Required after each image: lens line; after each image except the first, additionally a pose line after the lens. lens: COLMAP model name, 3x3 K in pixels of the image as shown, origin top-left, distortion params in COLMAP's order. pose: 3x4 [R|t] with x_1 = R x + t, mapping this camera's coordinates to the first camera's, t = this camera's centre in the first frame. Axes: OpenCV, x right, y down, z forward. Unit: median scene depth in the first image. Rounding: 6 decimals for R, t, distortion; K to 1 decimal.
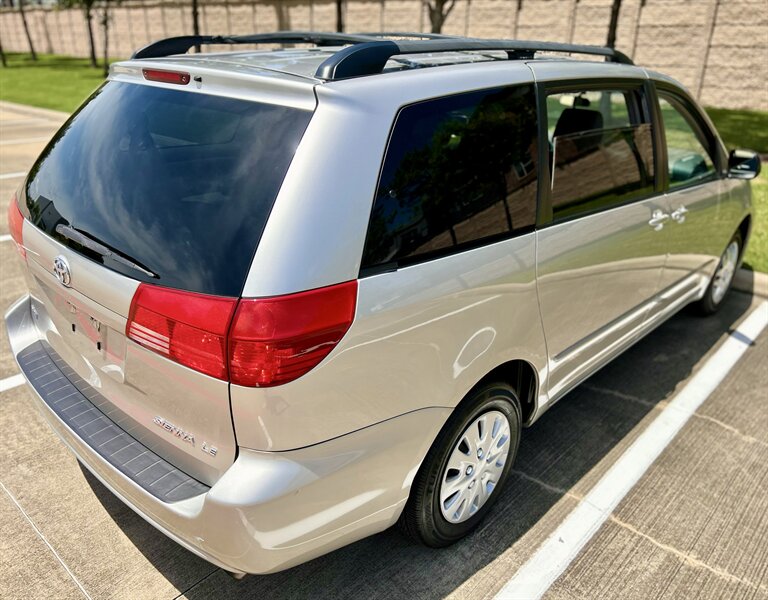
lens RADIAL K [[628.1, 0, 377.9], [0, 628.1, 289.9], [0, 0, 1]] dist [0.009848, 0.001326]
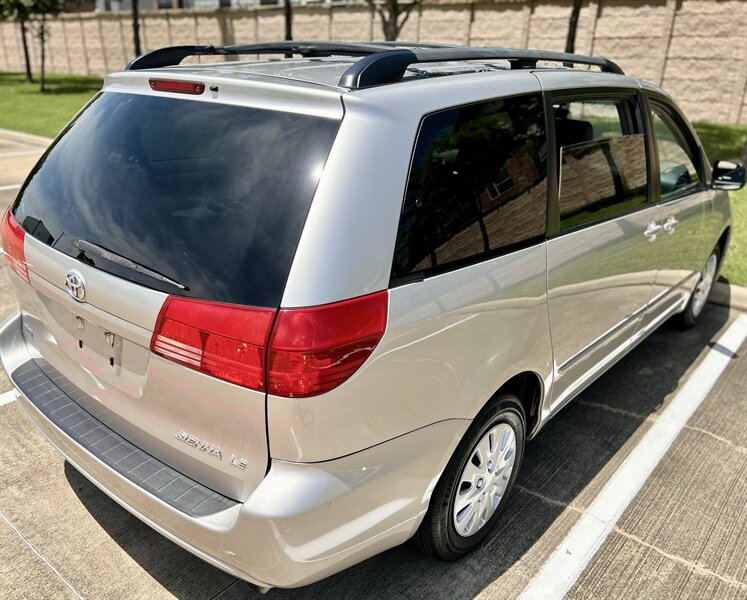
lens RADIAL K [[643.8, 0, 335.6], [0, 643.8, 314.1], [0, 0, 1]] dist [0.027981, -0.027964]
pose [[0.999688, -0.011682, 0.022090, -0.094705], [0.011574, 0.999920, 0.005023, 0.011437], [-0.022147, -0.004766, 0.999743, -0.012977]]
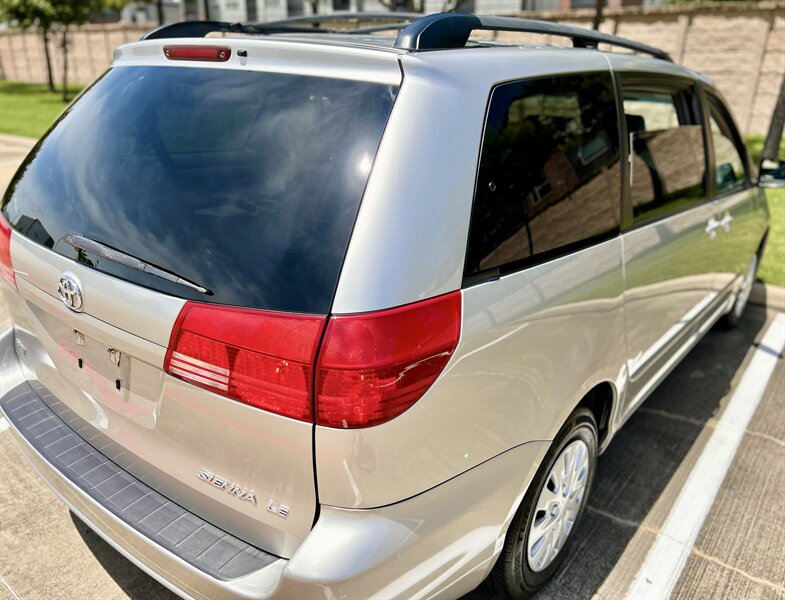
lens RADIAL K [[621.8, 0, 413.4], [0, 621.8, 304.0], [0, 0, 1]] dist [0.034398, -0.038106]
pose [[0.994618, -0.027564, 0.099878, -0.119472], [0.029725, 0.999354, -0.020216, 0.011226], [-0.099256, 0.023076, 0.994794, 0.136534]]
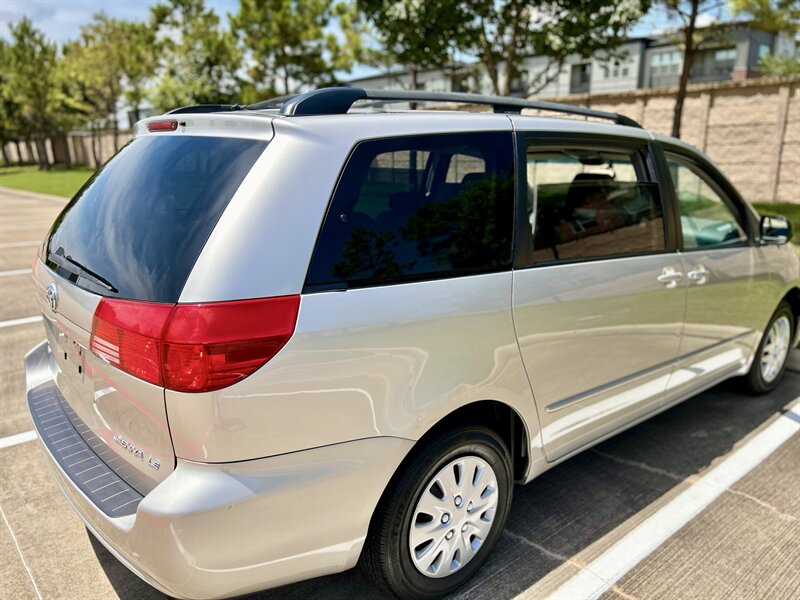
lens RADIAL K [[620.8, 0, 394.3], [0, 620.8, 299.4], [0, 0, 1]] dist [0.026963, -0.024384]
pose [[0.993622, 0.008653, -0.112433, 0.159745], [-0.025337, 0.988689, -0.147825, 0.093214], [0.109882, 0.149731, 0.982602, 0.012368]]
